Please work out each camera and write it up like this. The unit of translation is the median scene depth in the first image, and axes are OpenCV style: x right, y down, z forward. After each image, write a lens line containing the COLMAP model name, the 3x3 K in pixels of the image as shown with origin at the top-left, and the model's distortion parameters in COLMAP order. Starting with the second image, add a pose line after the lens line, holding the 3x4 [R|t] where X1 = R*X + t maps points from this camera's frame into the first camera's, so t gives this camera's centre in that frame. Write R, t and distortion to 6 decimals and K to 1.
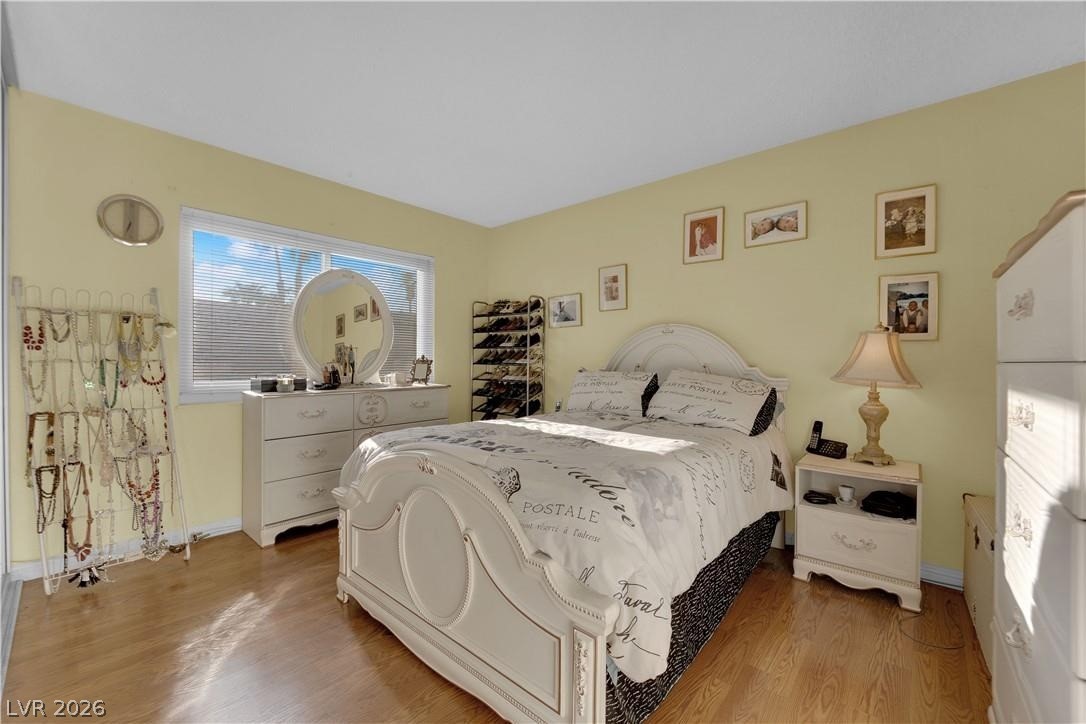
lens RADIAL K [[435.8, 0, 543.0], [0, 435.8, 362.0], [0, 0, 1]] dist [-0.001824, -0.007716]
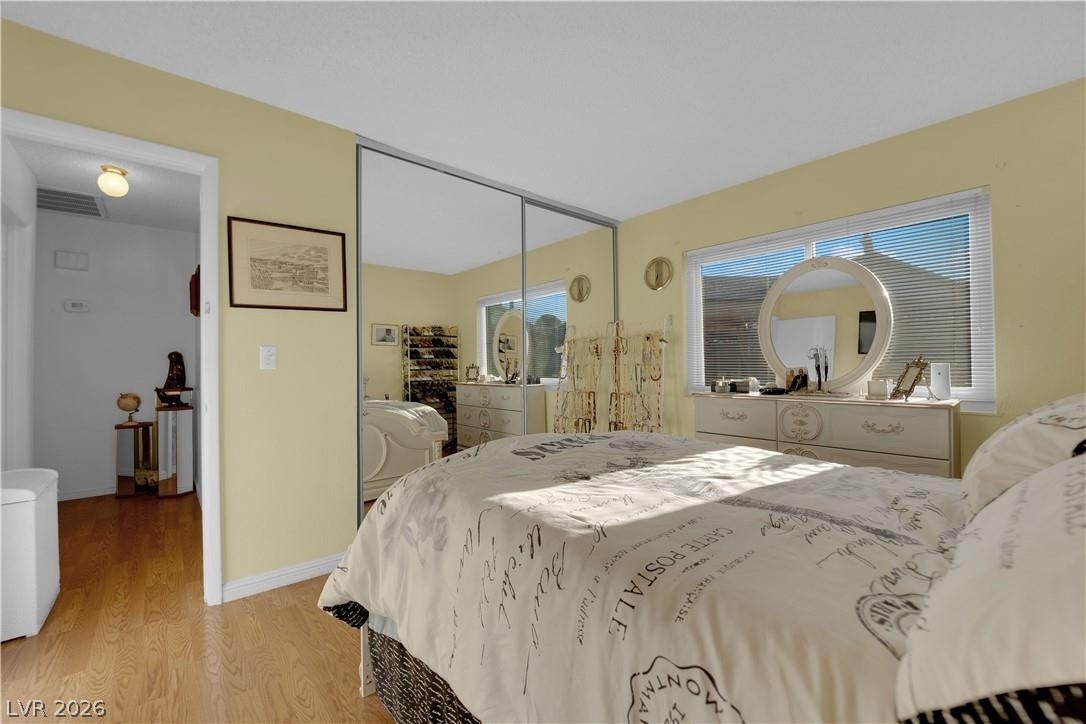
lens RADIAL K [[435.8, 0, 543.0], [0, 435.8, 362.0], [0, 0, 1]] dist [-0.001824, -0.007716]
pose [[-0.158117, -0.007292, -0.987393, 0.693954], [0.007525, 0.999935, -0.008589, -0.002484], [0.987392, -0.008788, -0.158052, 0.899011]]
